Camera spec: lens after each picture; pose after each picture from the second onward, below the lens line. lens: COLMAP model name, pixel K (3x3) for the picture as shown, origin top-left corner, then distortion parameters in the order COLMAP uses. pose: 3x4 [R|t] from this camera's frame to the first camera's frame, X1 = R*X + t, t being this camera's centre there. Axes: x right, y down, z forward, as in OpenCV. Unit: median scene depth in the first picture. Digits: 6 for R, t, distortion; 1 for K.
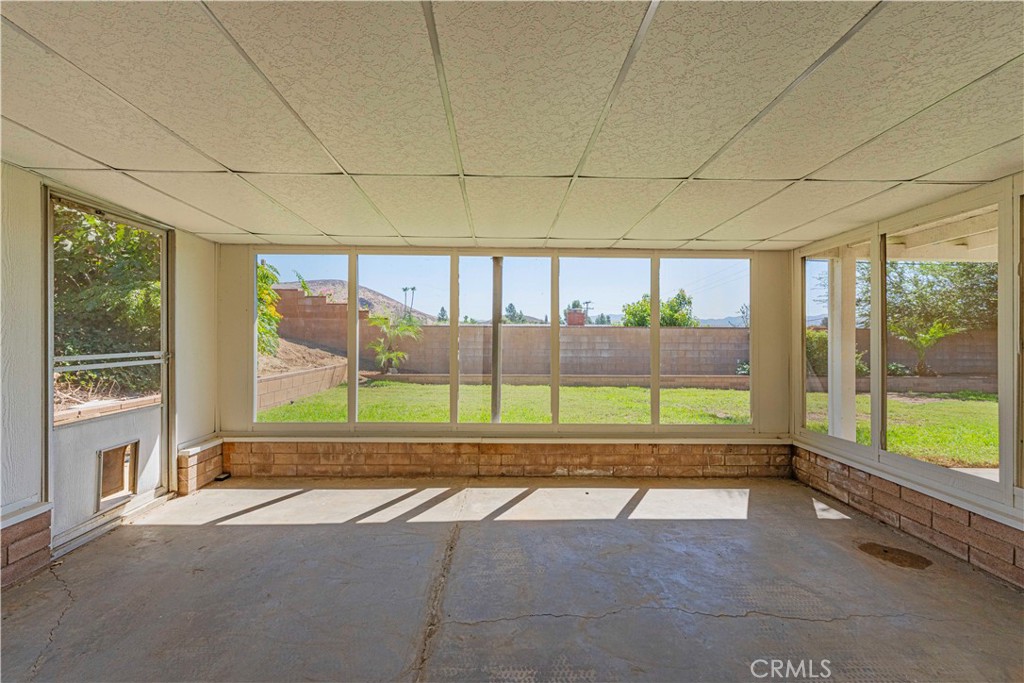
lens RADIAL K [[413.1, 0, 511.4], [0, 413.1, 337.9], [0, 0, 1]] dist [0.001087, -0.000357]
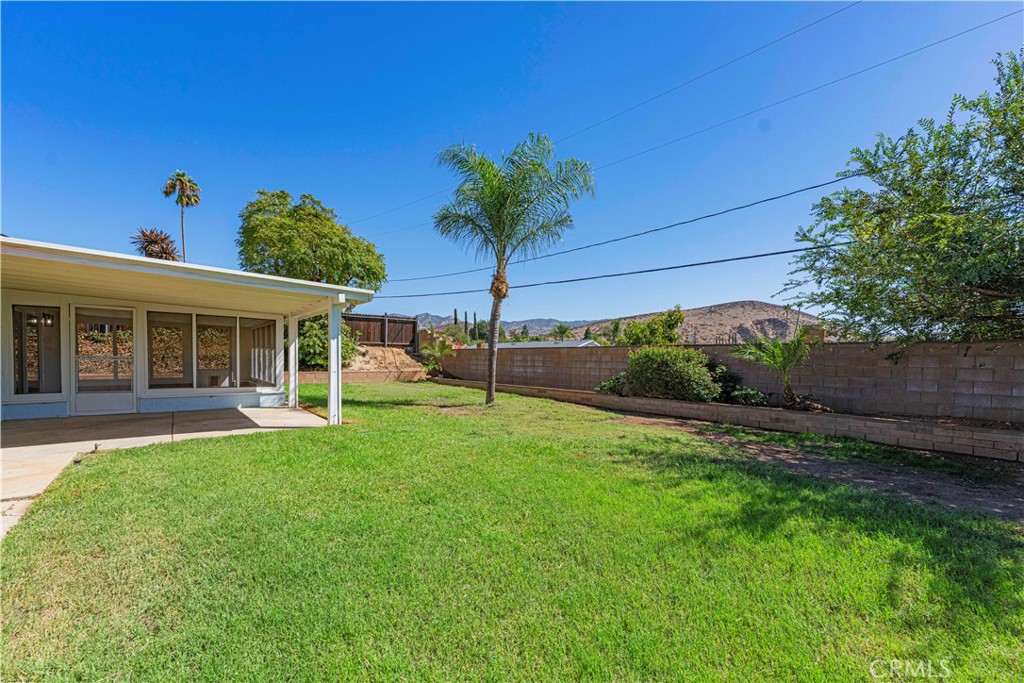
lens RADIAL K [[429.9, 0, 518.4], [0, 429.9, 362.9], [0, 0, 1]] dist [-0.001257, -0.000440]
pose [[0.617949, 0.009351, -0.786163, 3.800541], [-0.010385, 0.999939, 0.003731, 0.045459], [0.786150, 0.005859, 0.618008, 0.530713]]
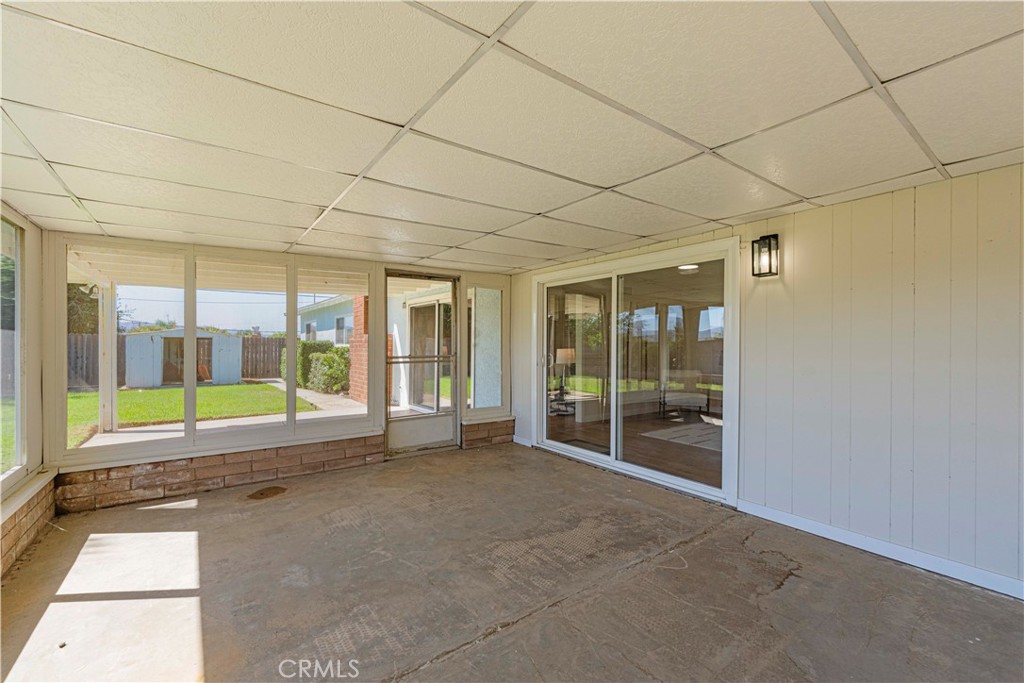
lens RADIAL K [[422.8, 0, 513.9], [0, 422.8, 346.0], [0, 0, 1]] dist [0.000225, -0.000192]
pose [[-0.585966, -0.011535, 0.810254, -0.508876], [-0.008235, 0.999932, 0.008281, -0.005545], [-0.810294, -0.001820, -0.586021, 0.765662]]
